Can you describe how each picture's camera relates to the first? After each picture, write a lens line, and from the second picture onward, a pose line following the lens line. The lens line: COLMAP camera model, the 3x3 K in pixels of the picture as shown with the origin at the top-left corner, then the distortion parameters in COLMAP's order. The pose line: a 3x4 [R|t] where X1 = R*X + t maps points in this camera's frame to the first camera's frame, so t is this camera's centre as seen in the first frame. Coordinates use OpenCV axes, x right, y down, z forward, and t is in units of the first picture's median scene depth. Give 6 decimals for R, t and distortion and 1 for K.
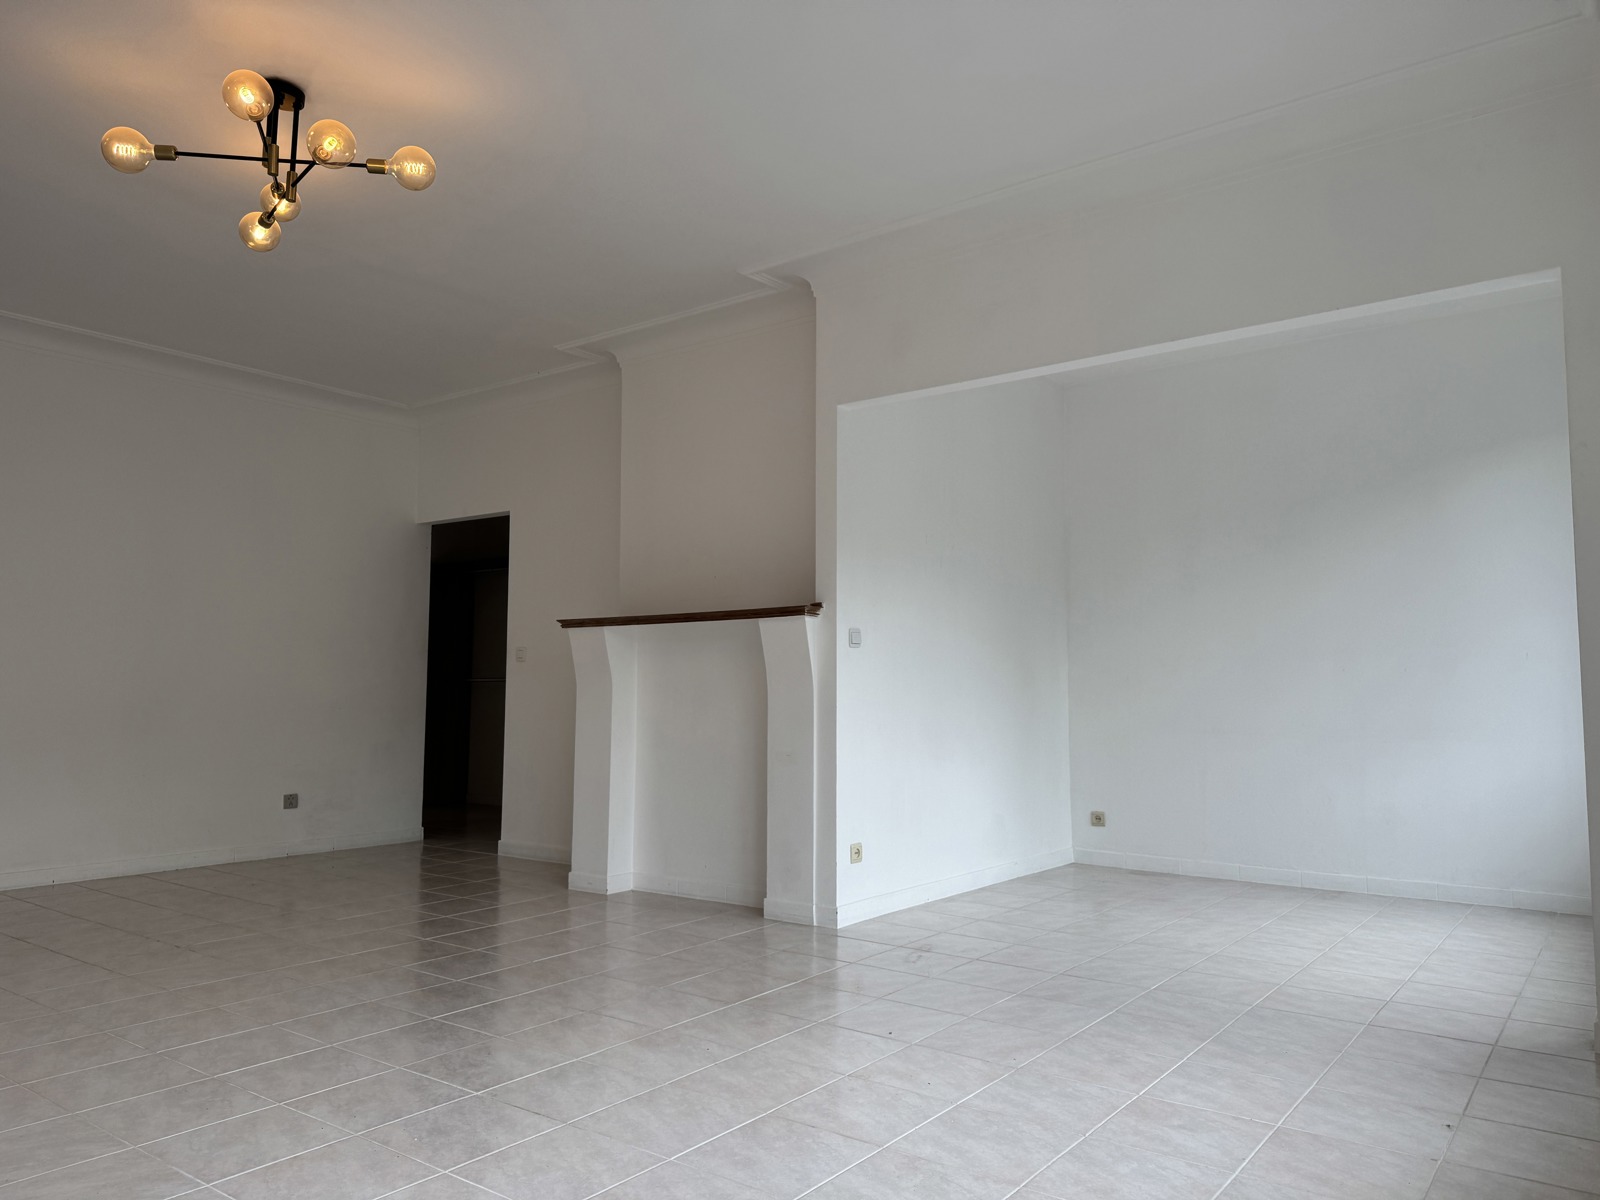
lens RADIAL K [[1135.4, 0, 800.4], [0, 1135.4, 595.7], [0, 0, 1]] dist [0.035845, -0.009996]
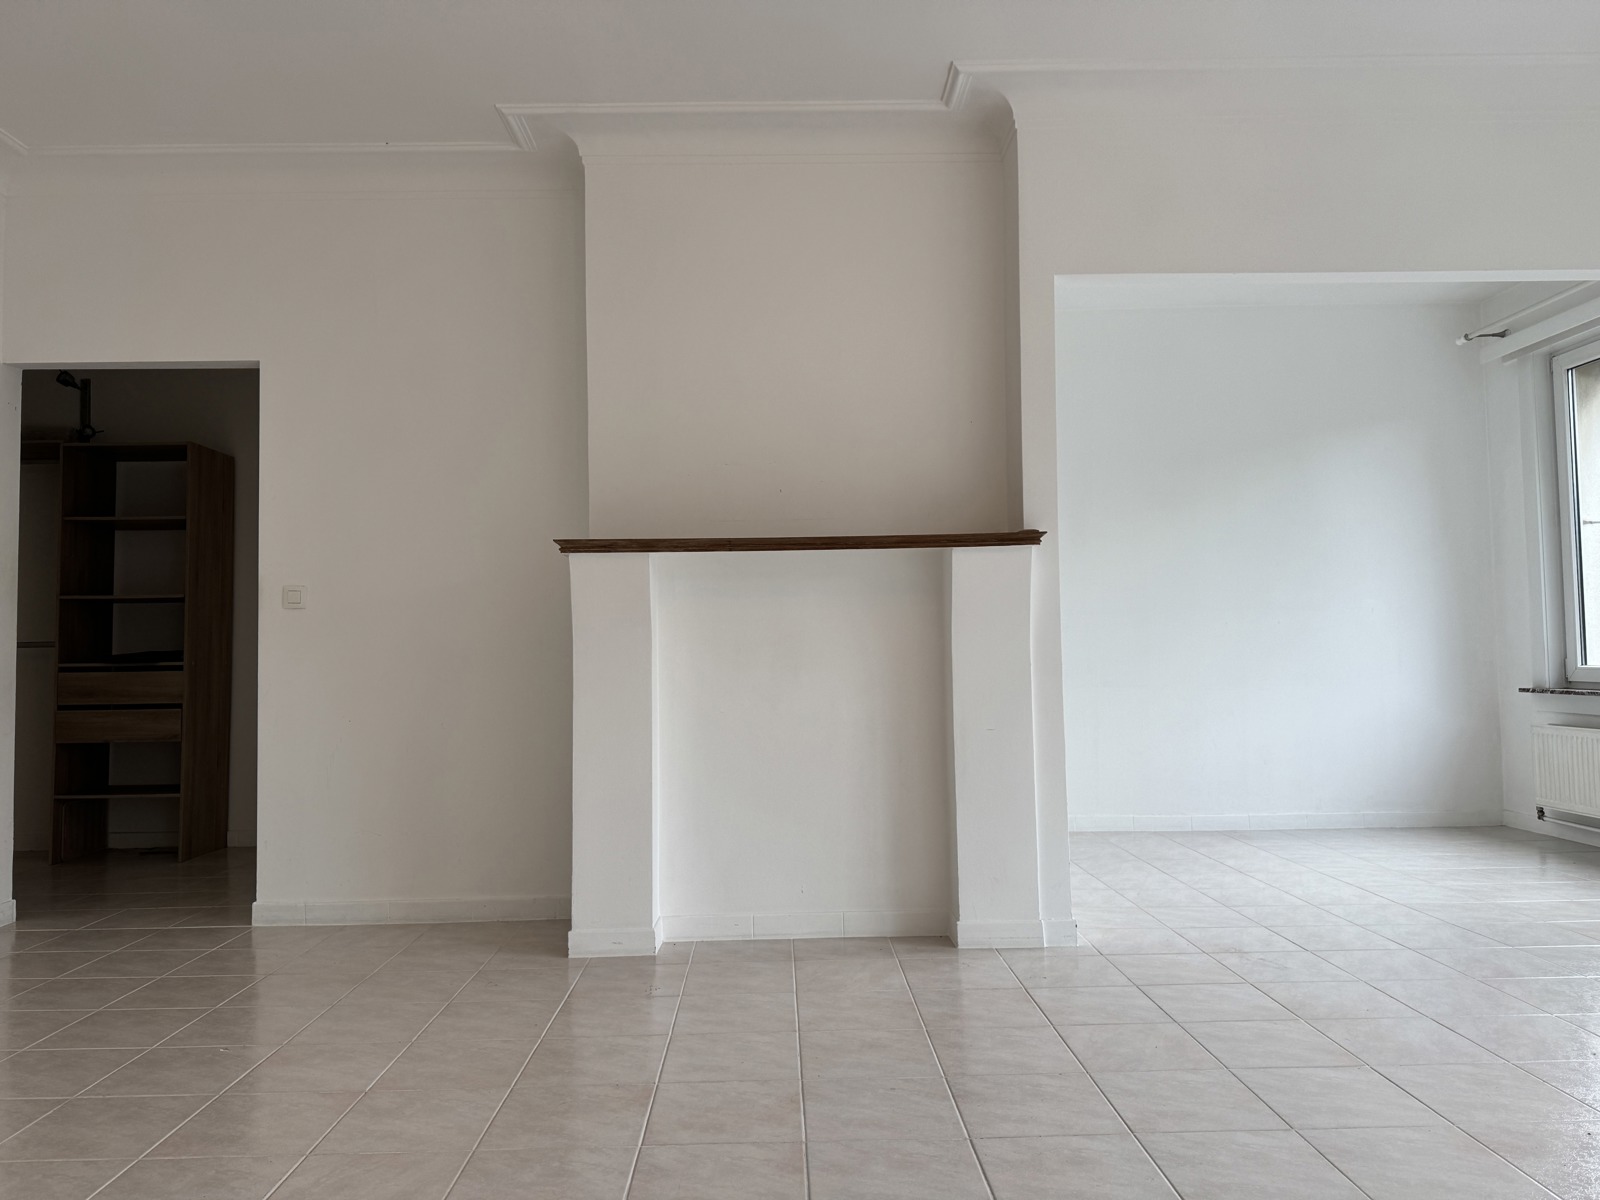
lens RADIAL K [[1135.4, 0, 799.6], [0, 1135.4, 597.5], [0, 0, 1]] dist [0.035845, -0.009996]
pose [[0.791735, 0.016122, 0.610652, -0.495863], [-0.035830, 0.999156, 0.020076, 0.036003], [-0.609813, -0.037775, 0.791645, 0.415650]]
